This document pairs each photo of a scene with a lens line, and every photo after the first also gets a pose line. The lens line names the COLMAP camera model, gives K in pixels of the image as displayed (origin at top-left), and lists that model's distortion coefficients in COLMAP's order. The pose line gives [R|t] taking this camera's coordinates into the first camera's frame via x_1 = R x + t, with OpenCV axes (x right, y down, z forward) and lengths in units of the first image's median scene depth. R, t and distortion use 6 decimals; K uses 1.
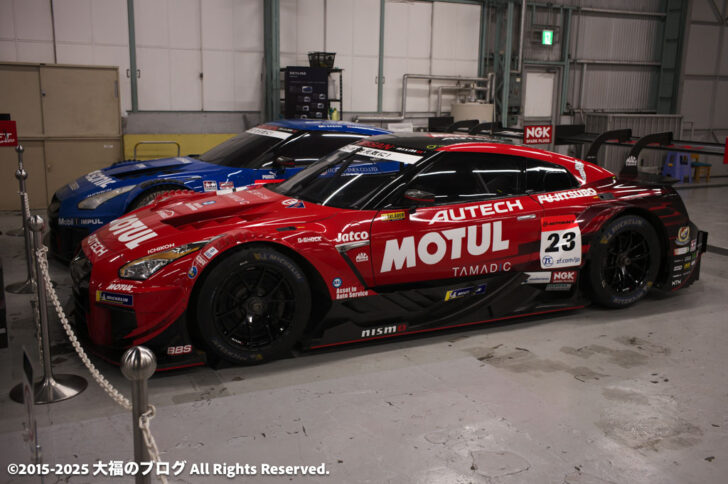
lens RADIAL K [[705.8, 0, 364.5], [0, 705.8, 254.7], [0, 0, 1]] dist [0.009050, 0.018485]
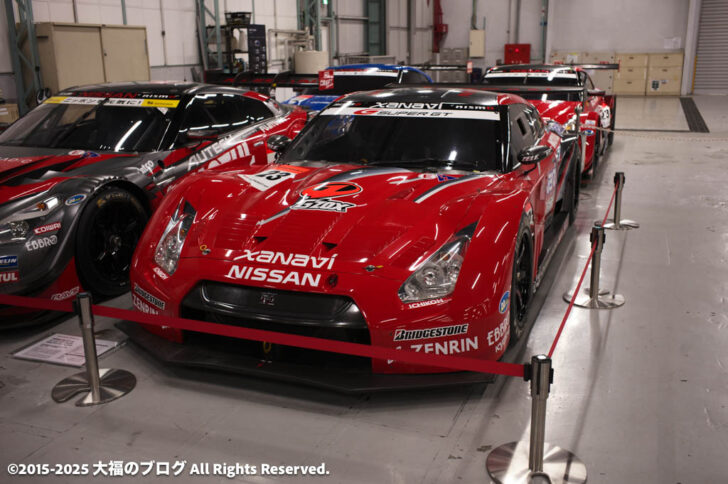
lens RADIAL K [[756.1, 0, 382.6], [0, 756.1, 241.5], [0, 0, 1]] dist [-0.009091, 0.078842]
pose [[0.714245, -0.200476, 0.670569, -0.686106], [0.176911, 0.978699, 0.104163, -0.000173], [-0.677168, 0.044233, 0.734498, -0.059275]]
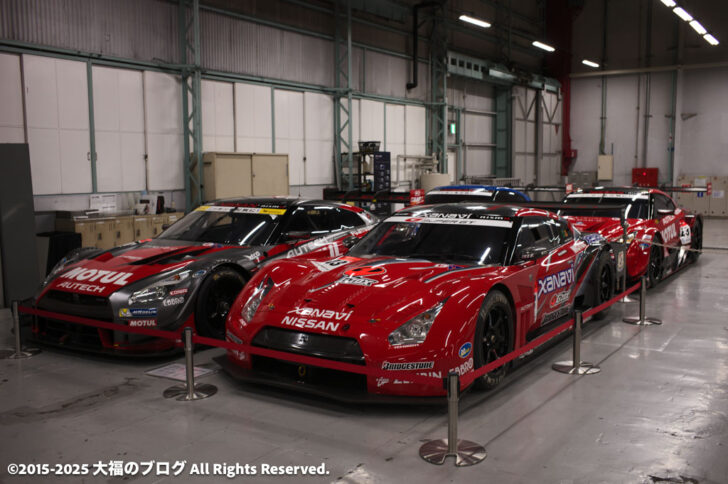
lens RADIAL K [[756.1, 0, 382.6], [0, 756.1, 241.5], [0, 0, 1]] dist [-0.009091, 0.078842]
pose [[0.846334, -0.074028, 0.527484, -0.711715], [0.137988, 0.986960, -0.082886, 0.031035], [-0.514469, 0.142936, 0.845512, -0.208071]]
